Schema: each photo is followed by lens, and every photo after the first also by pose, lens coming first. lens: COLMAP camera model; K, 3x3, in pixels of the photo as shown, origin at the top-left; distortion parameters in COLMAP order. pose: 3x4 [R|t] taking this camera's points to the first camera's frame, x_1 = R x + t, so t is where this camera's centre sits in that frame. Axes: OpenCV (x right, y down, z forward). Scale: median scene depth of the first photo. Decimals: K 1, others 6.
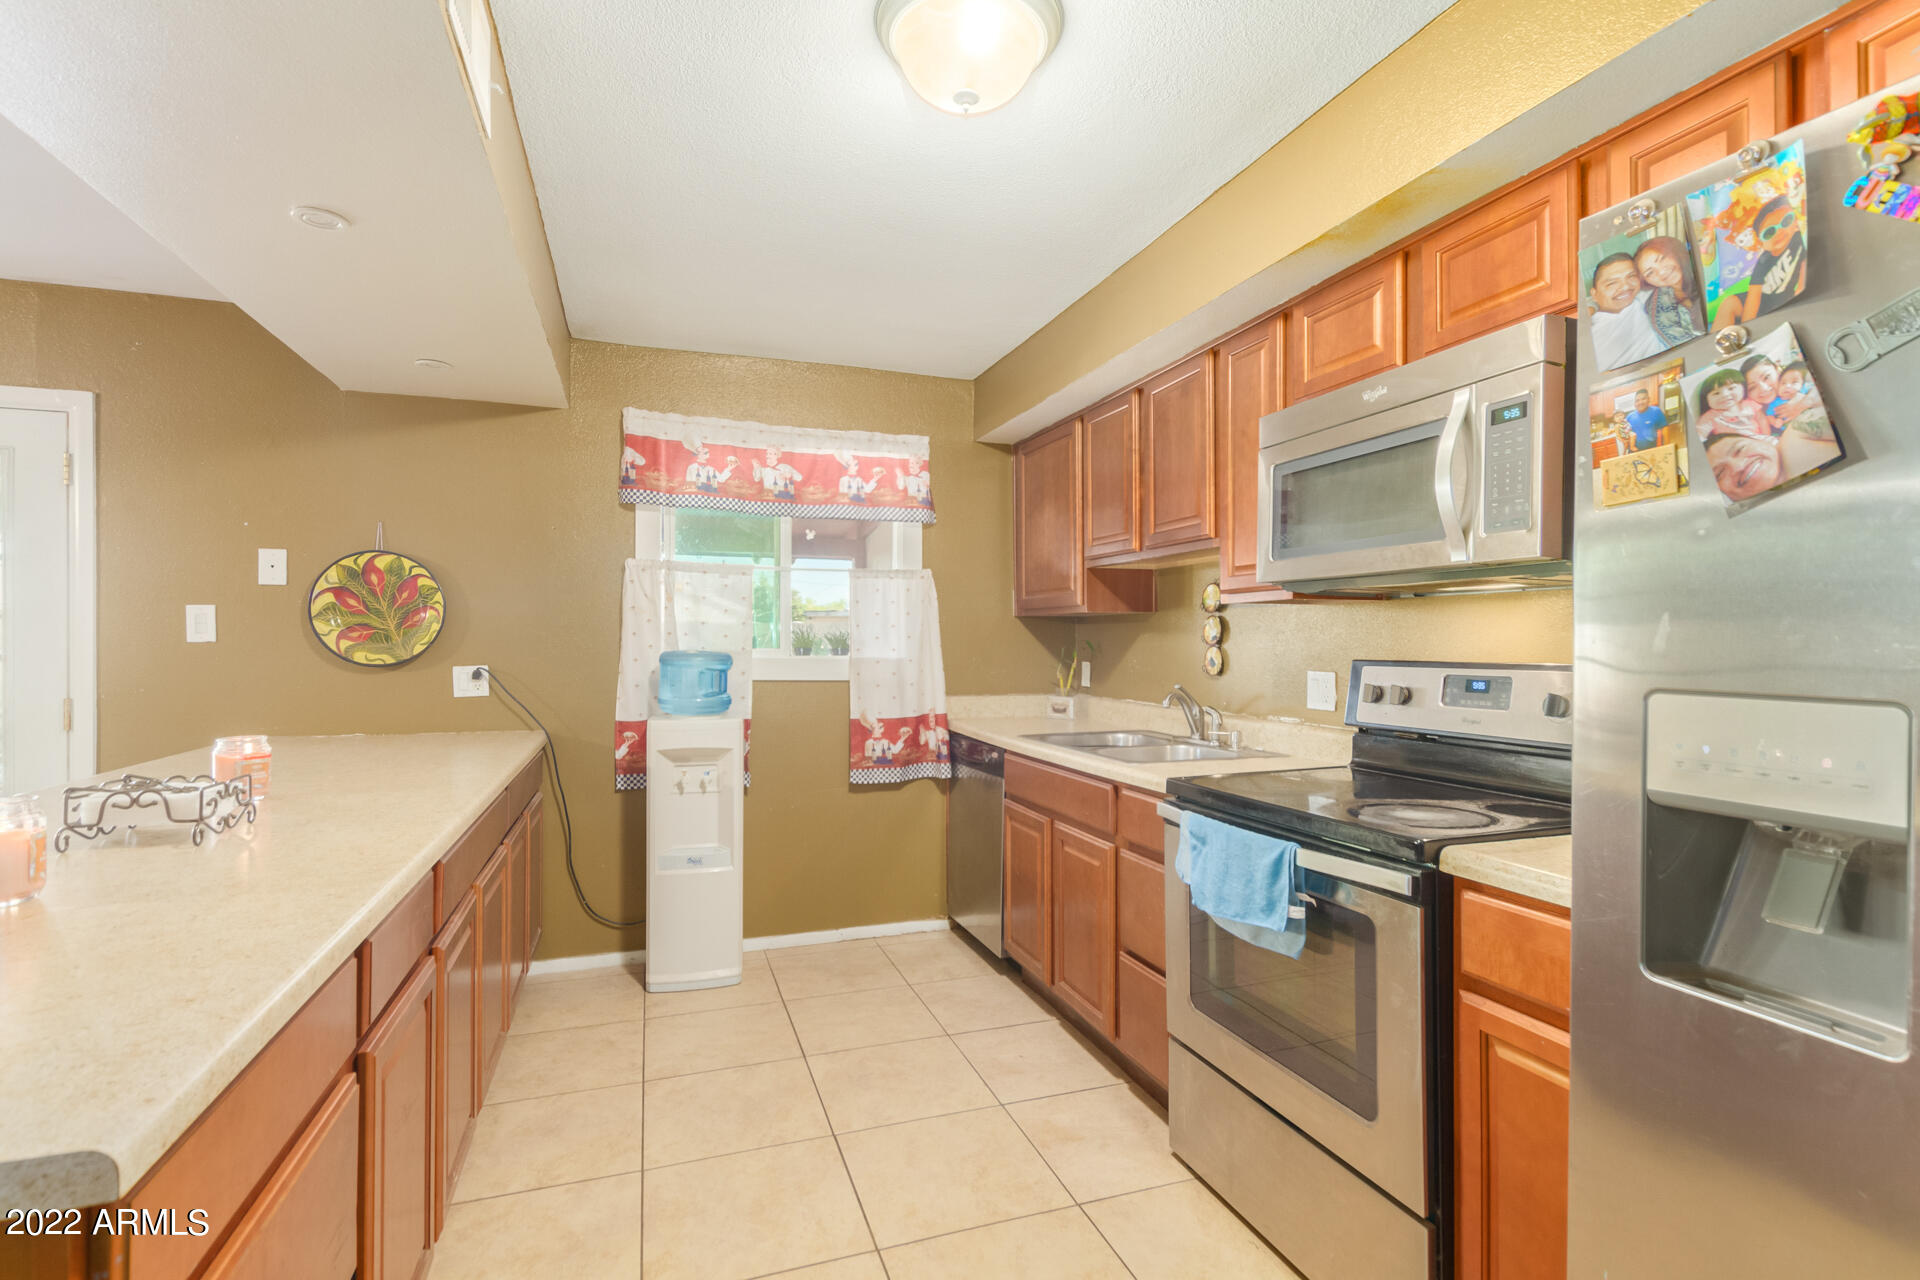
lens RADIAL K [[909.3, 0, 971.3], [0, 909.3, 642.9], [0, 0, 1]] dist [0.011769, -0.006503]
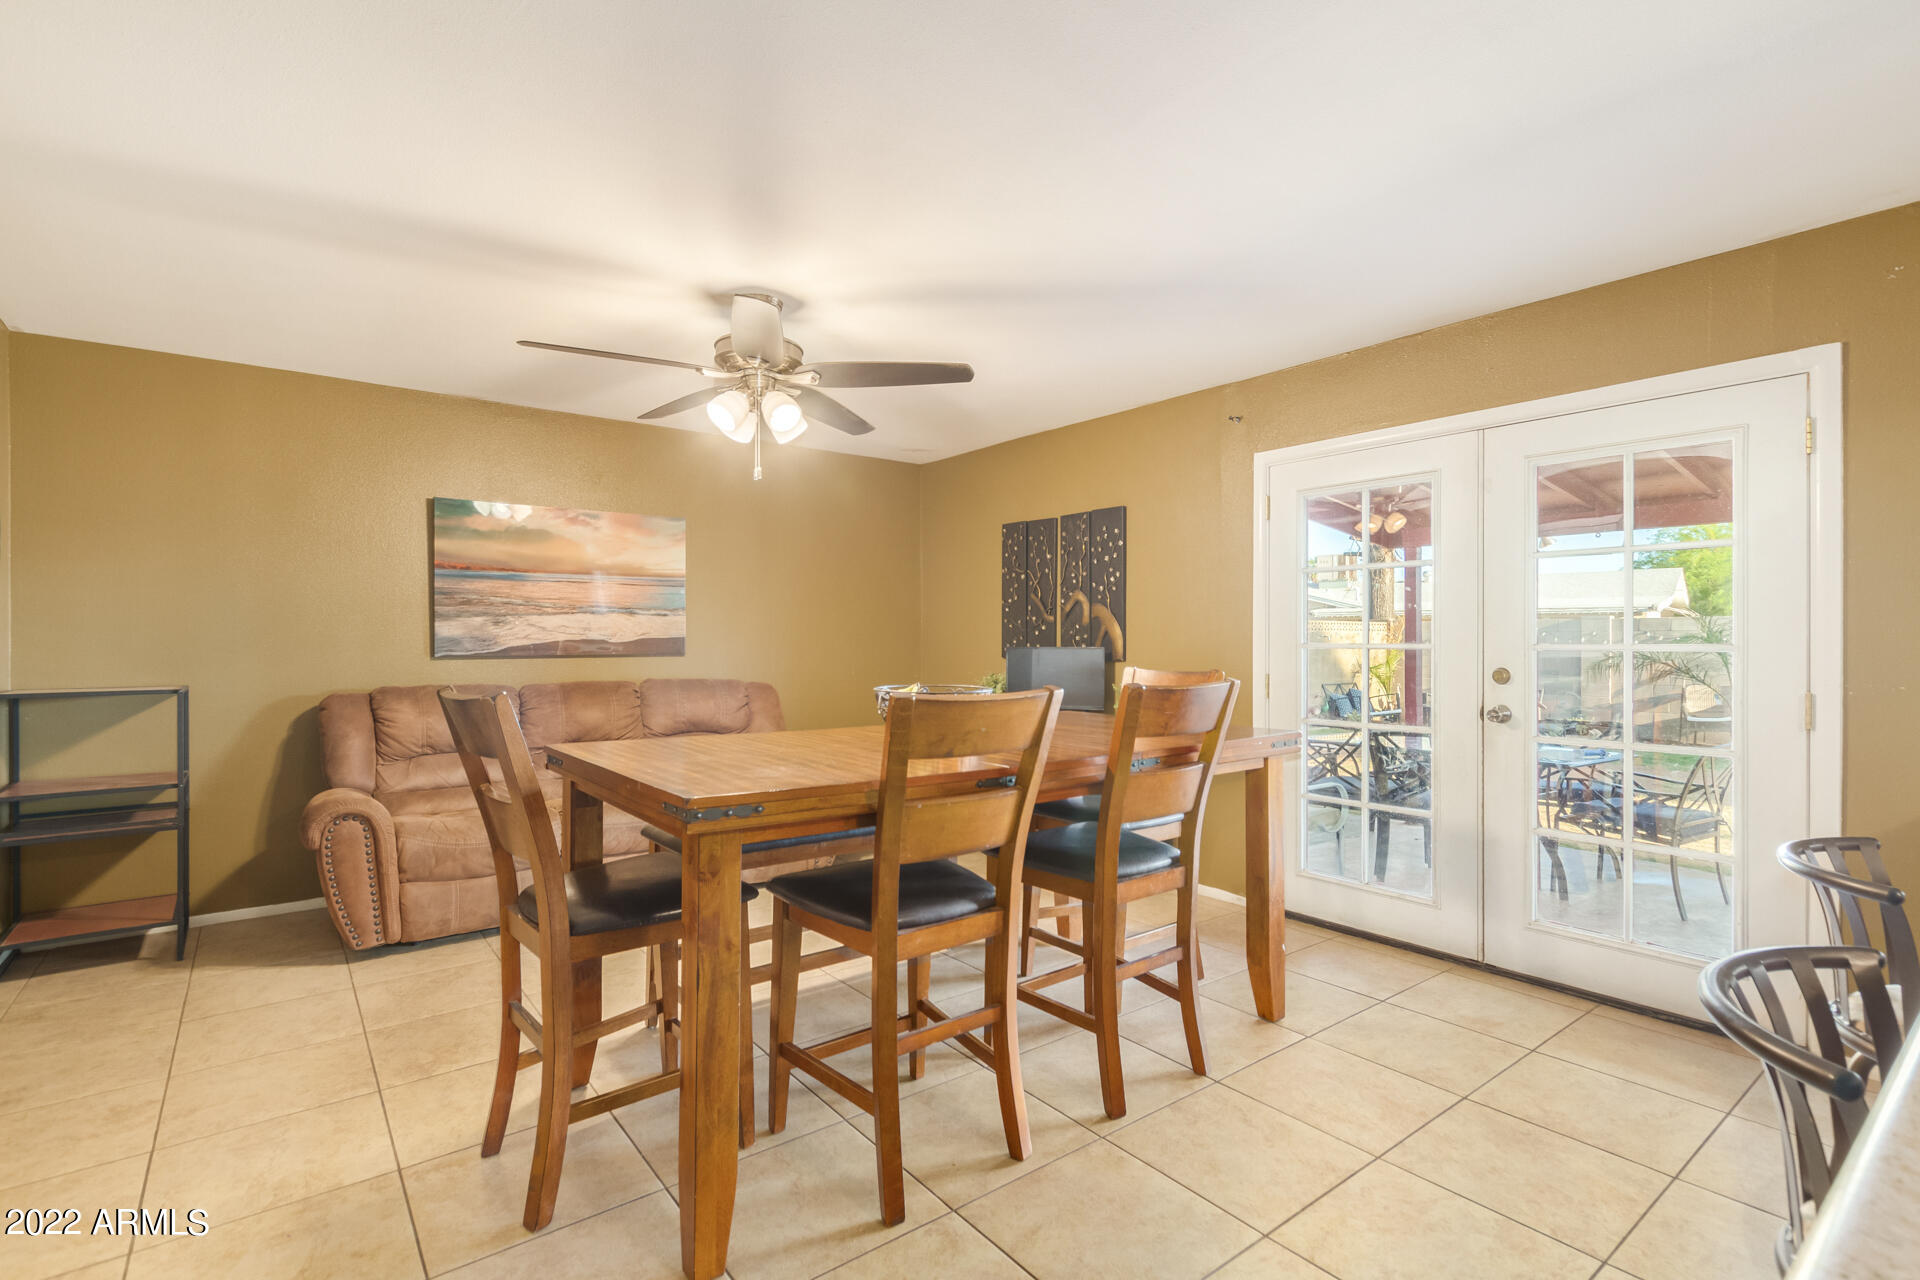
lens RADIAL K [[909.3, 0, 940.5], [0, 909.3, 629.6], [0, 0, 1]] dist [0.011769, -0.006503]
pose [[0.289417, -0.011282, -0.957137, -0.342107], [0.000035, 0.999931, -0.011775, 0.008604], [0.957203, 0.003374, 0.289397, -0.065530]]
